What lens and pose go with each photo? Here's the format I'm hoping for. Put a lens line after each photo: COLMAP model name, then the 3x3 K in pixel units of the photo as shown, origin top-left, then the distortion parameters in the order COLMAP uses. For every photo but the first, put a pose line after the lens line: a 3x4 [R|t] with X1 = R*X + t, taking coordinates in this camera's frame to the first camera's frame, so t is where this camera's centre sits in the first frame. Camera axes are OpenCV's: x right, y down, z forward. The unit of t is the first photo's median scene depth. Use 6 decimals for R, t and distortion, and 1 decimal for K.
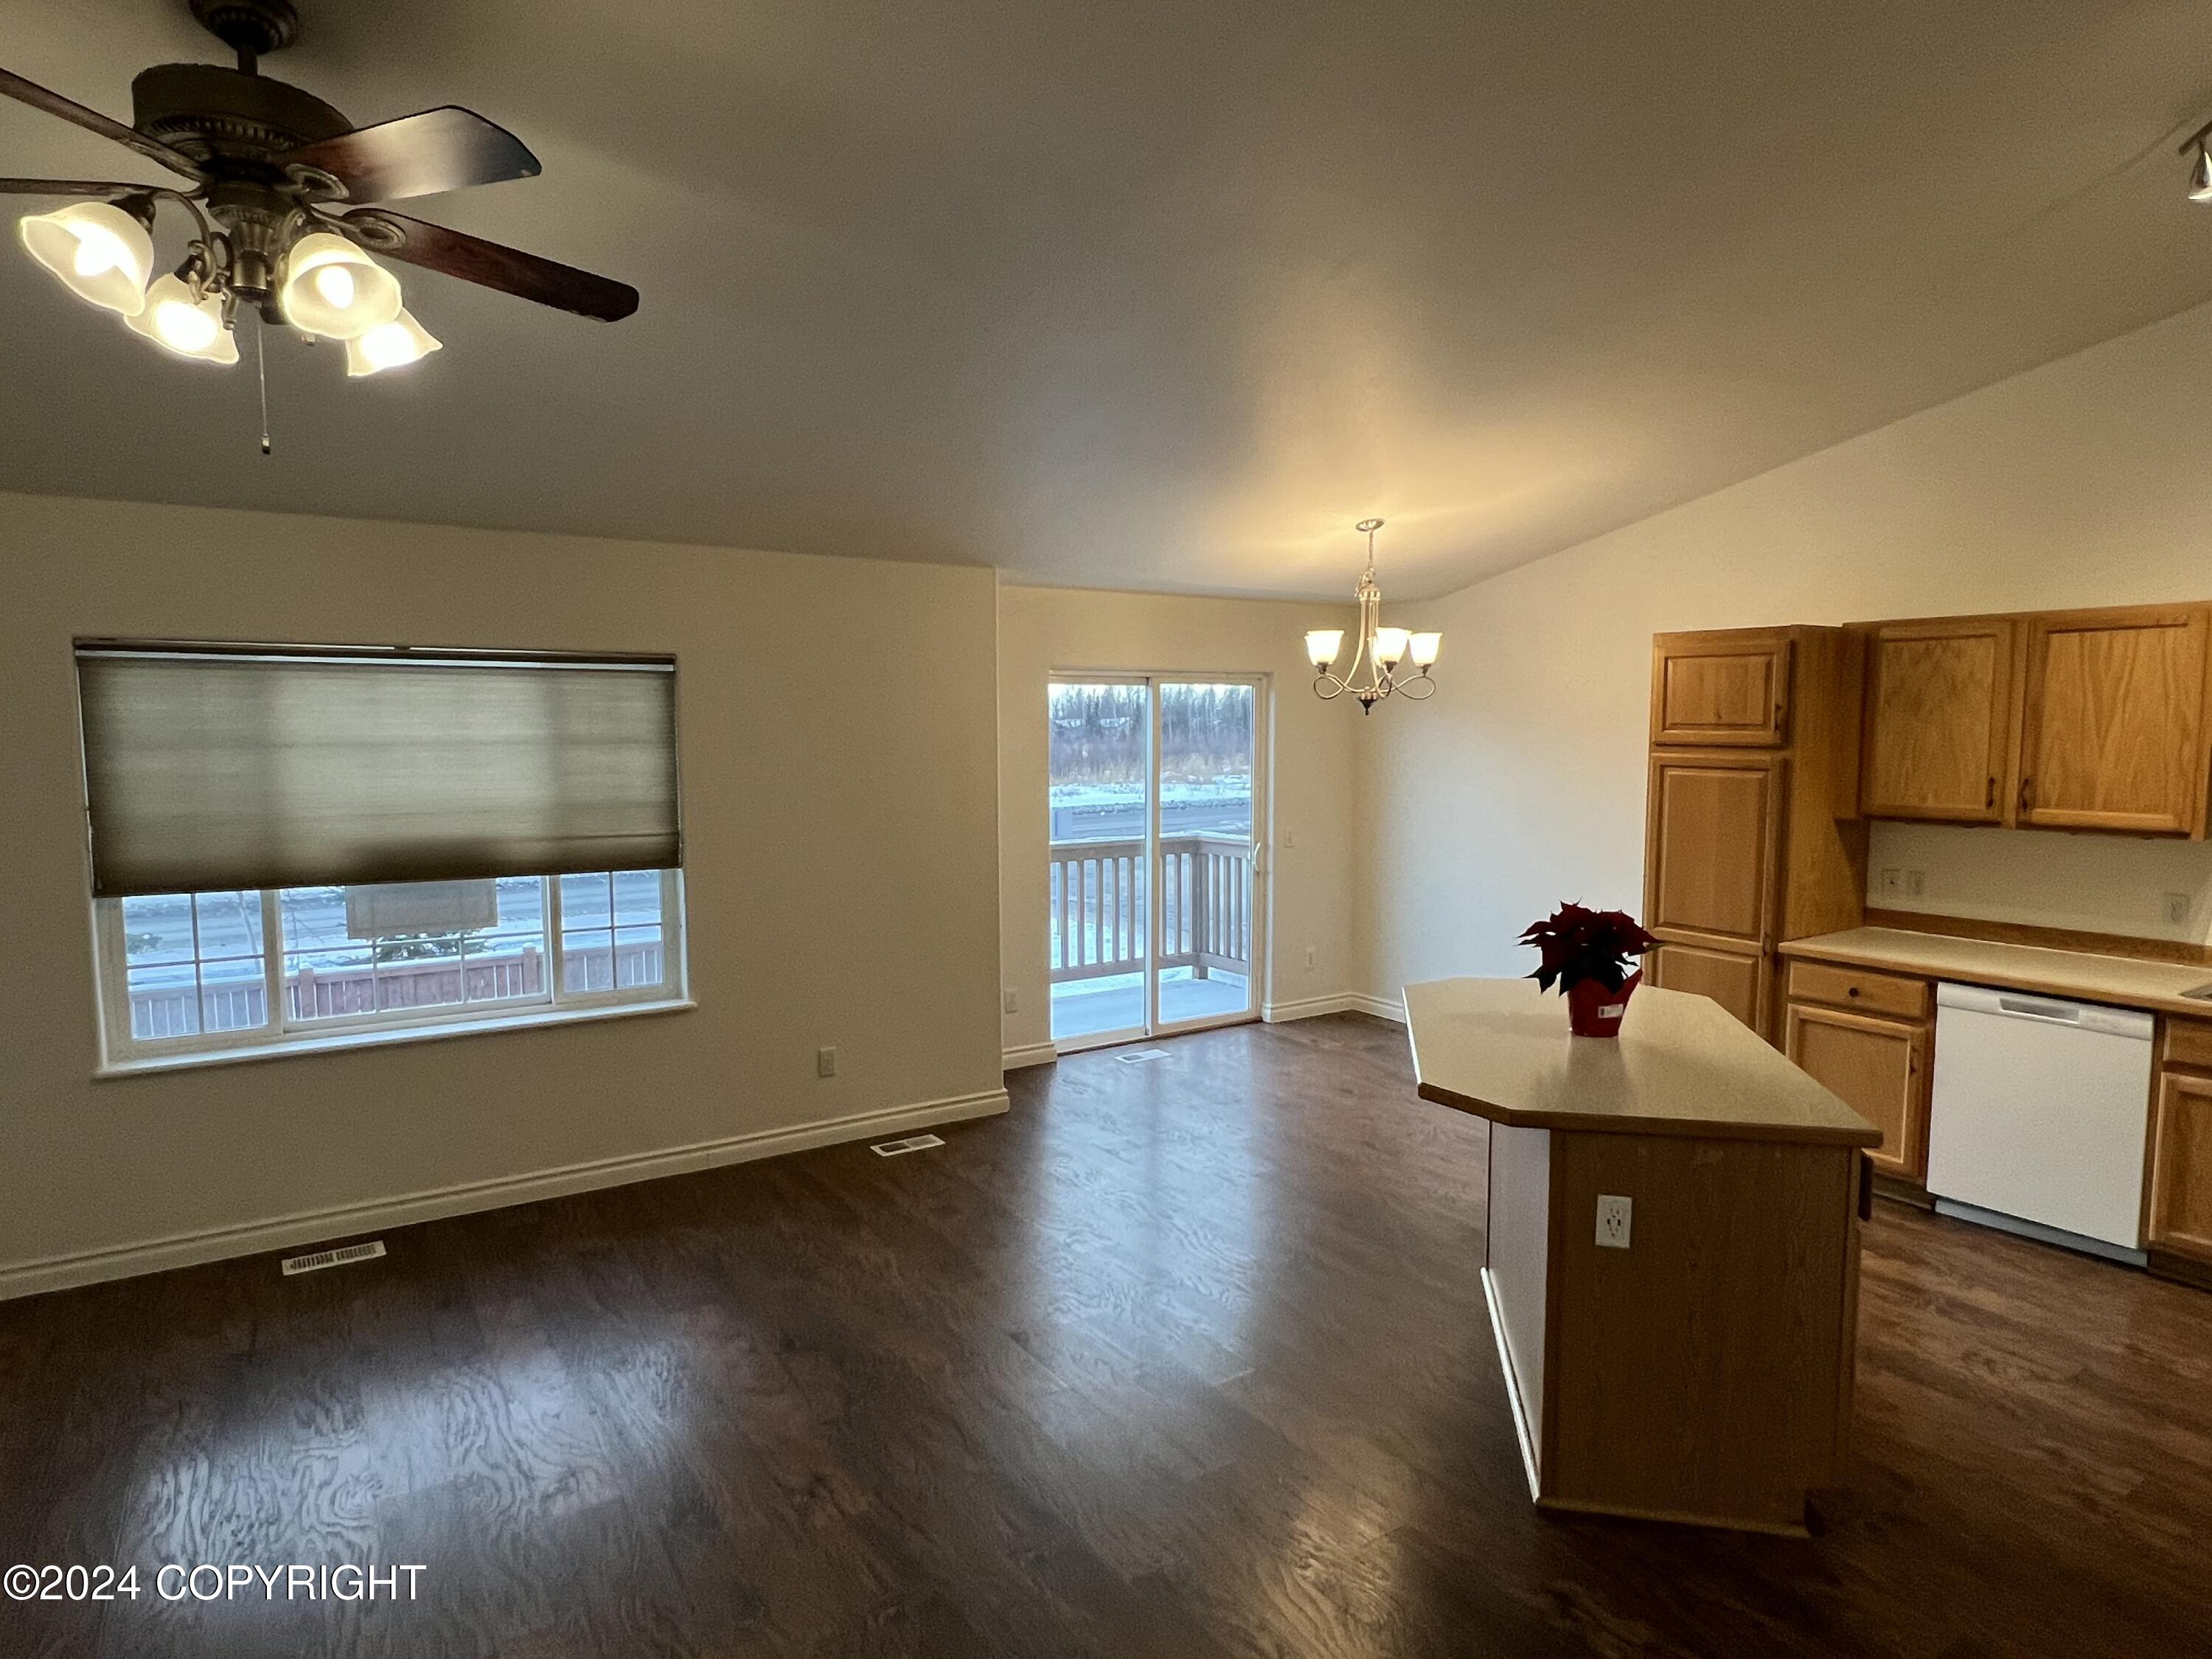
lens RADIAL K [[1263.9, 0, 1103.2], [0, 1263.9, 834.0], [0, 0, 1]] dist [-0.004599, 0.000914]
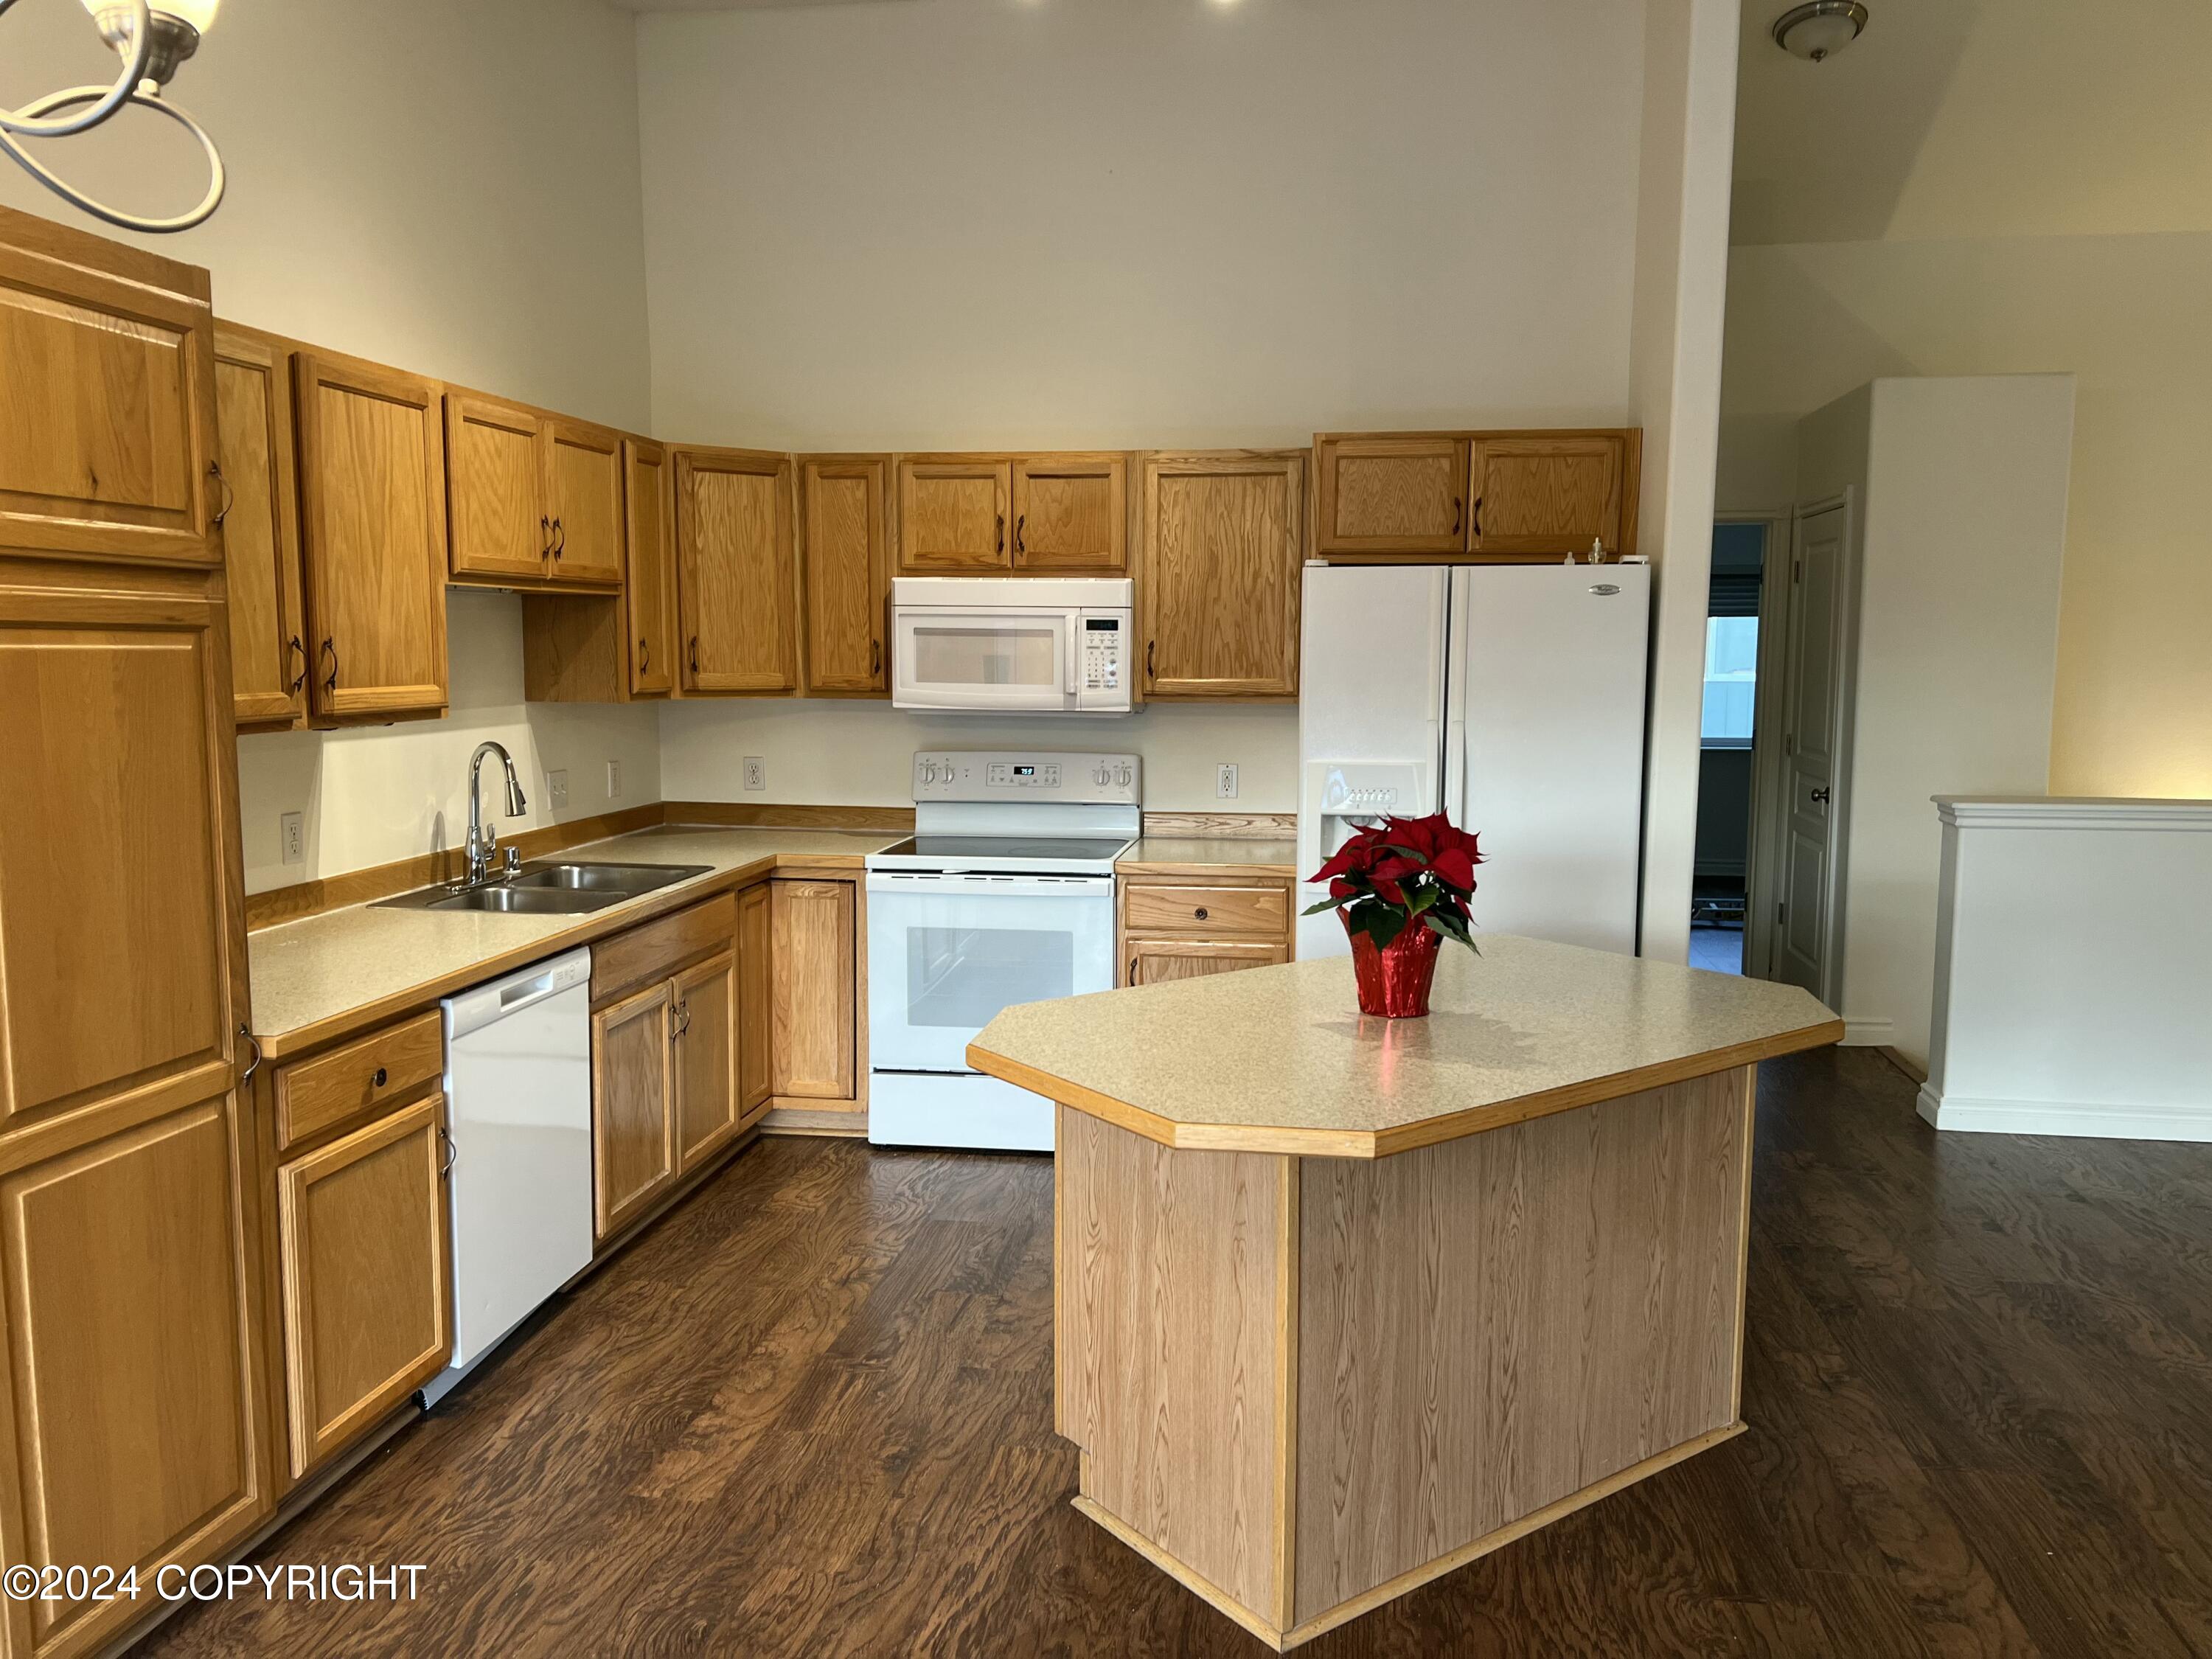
lens RADIAL K [[1650.0, 0, 1113.3], [0, 1650.0, 837.0], [0, 0, 1]] dist [0.096505, -0.165298]
pose [[-0.743544, -0.077351, 0.664198, -0.044380], [0.058781, 0.981881, 0.180151, -0.066366], [-0.666098, 0.172993, -0.725525, 1.244262]]
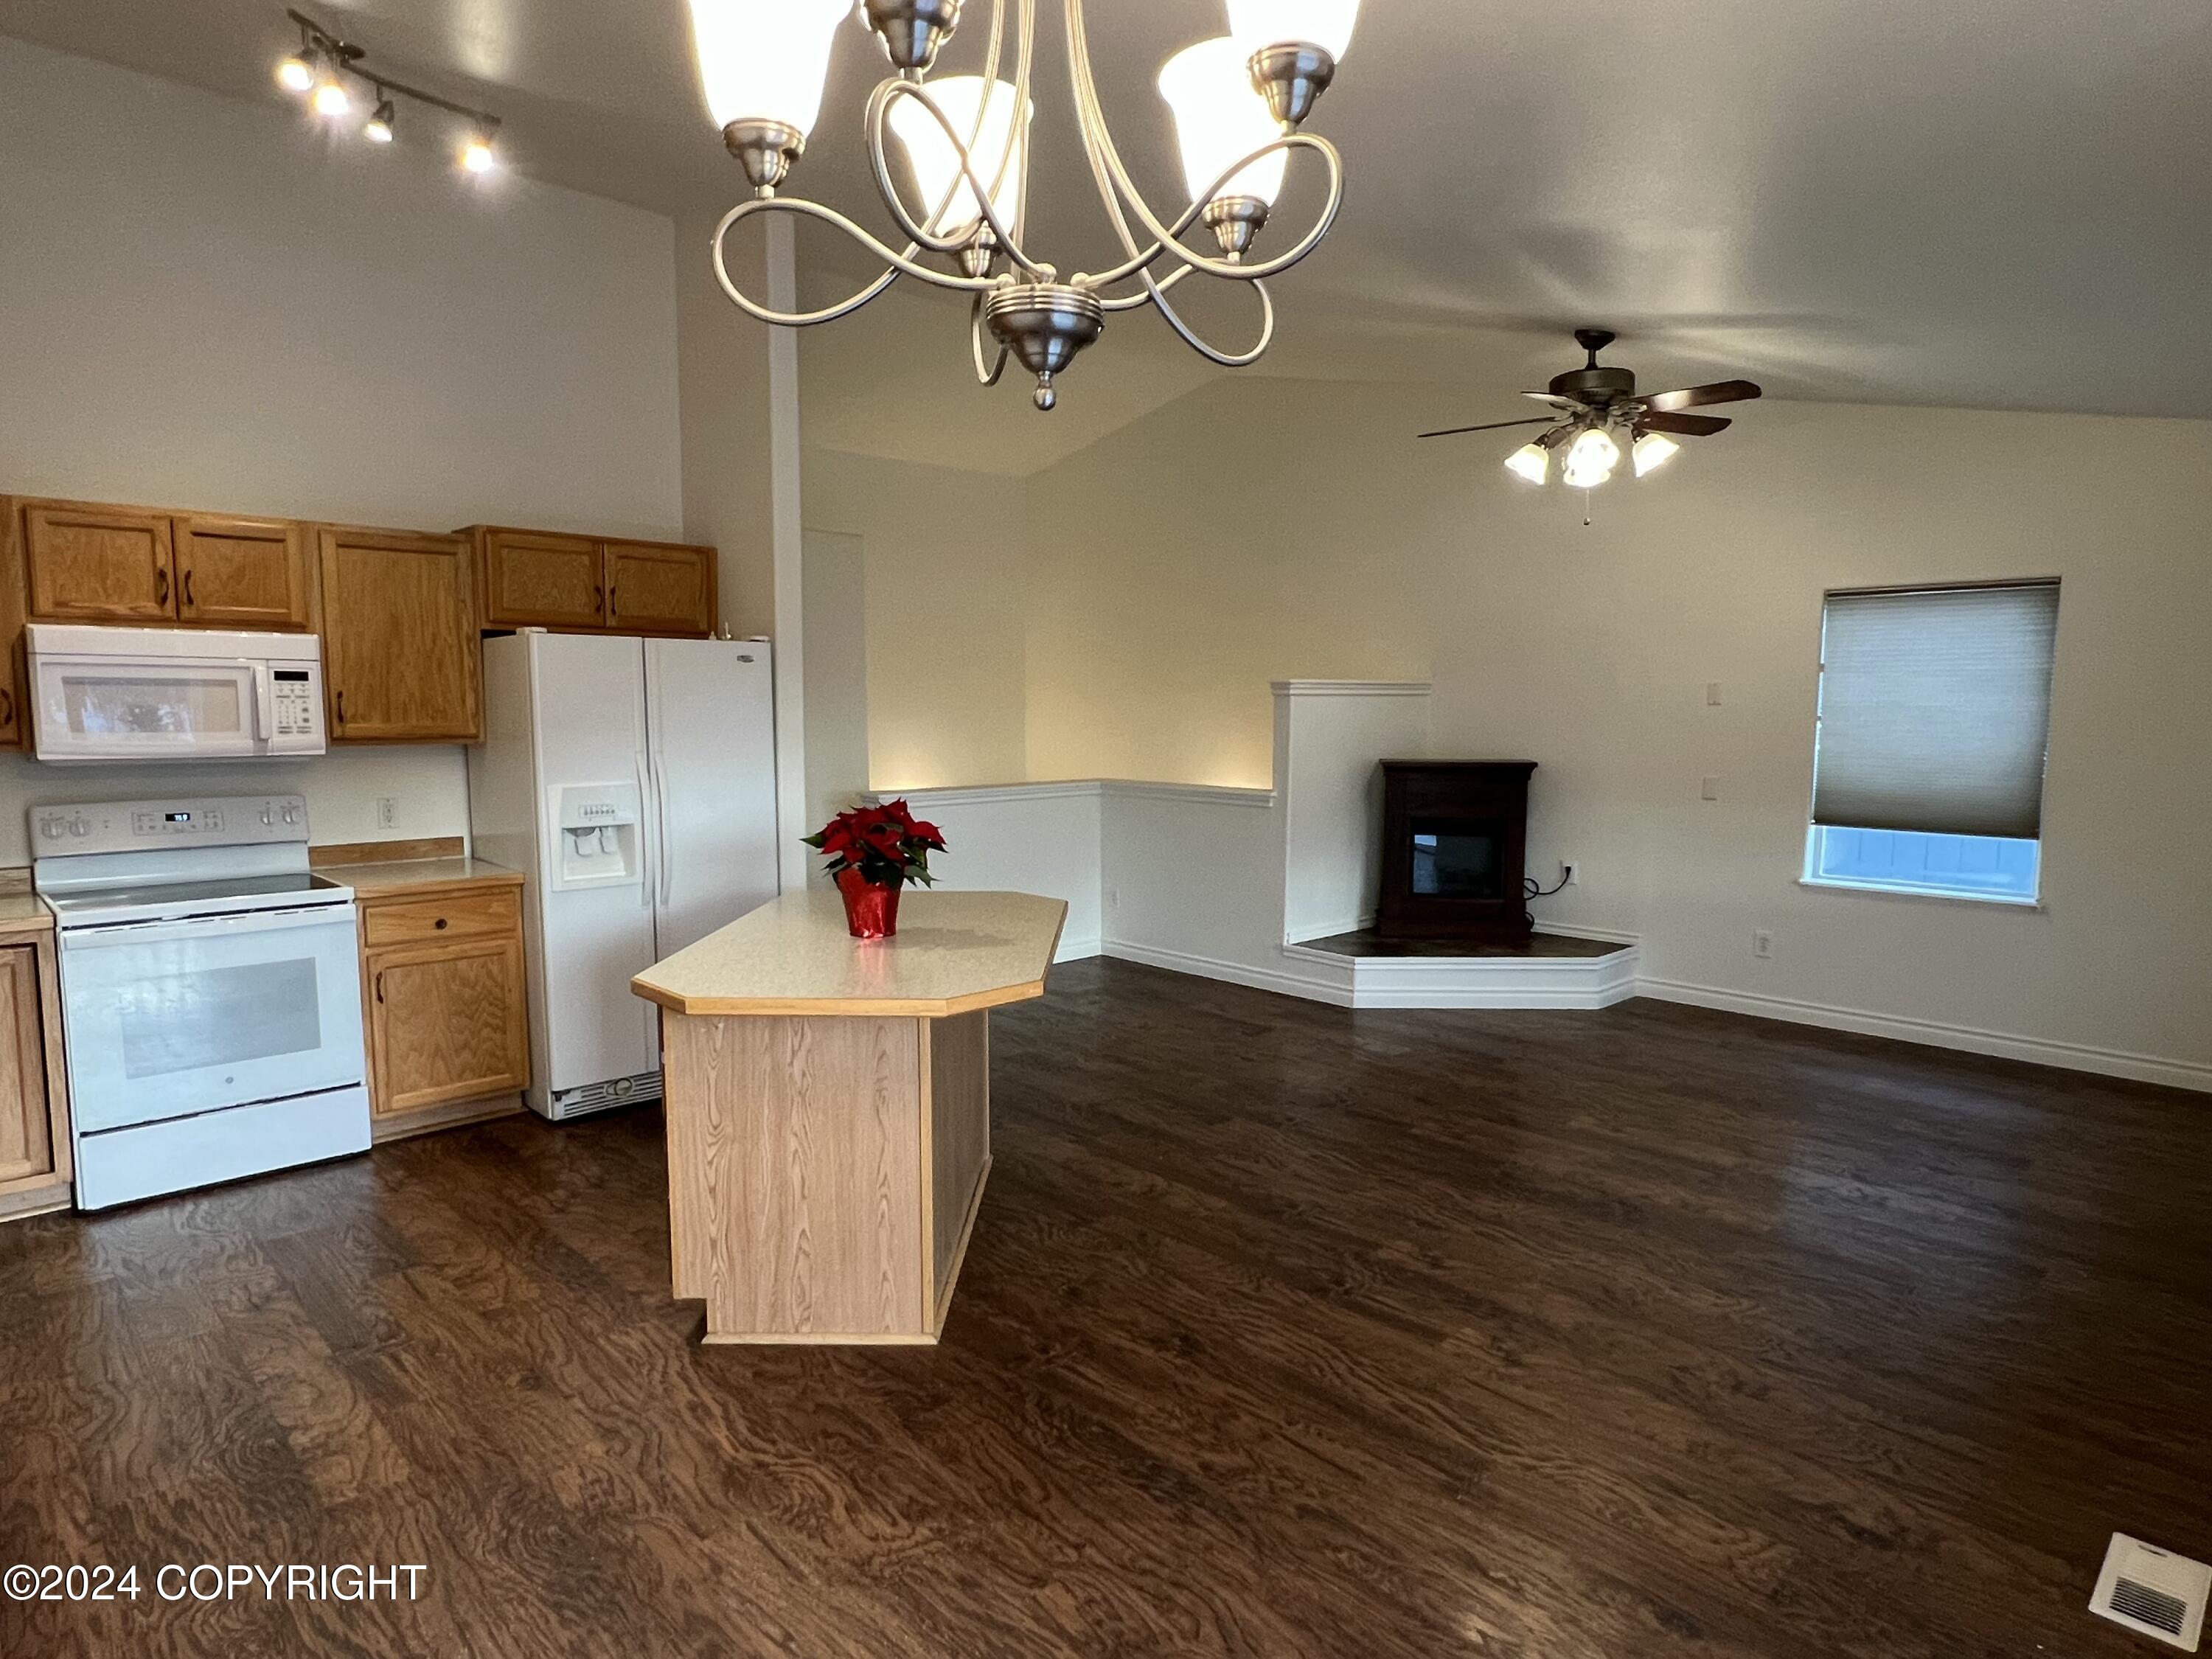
lens RADIAL K [[1263.9, 0, 1103.2], [0, 1263.9, 834.0], [0, 0, 1]] dist [-0.004599, 0.000914]
pose [[-0.983271, 0.020570, -0.180986, 0.283799], [-0.014227, 0.981894, 0.188895, -0.076312], [0.181595, 0.188310, -0.965175, 1.437625]]
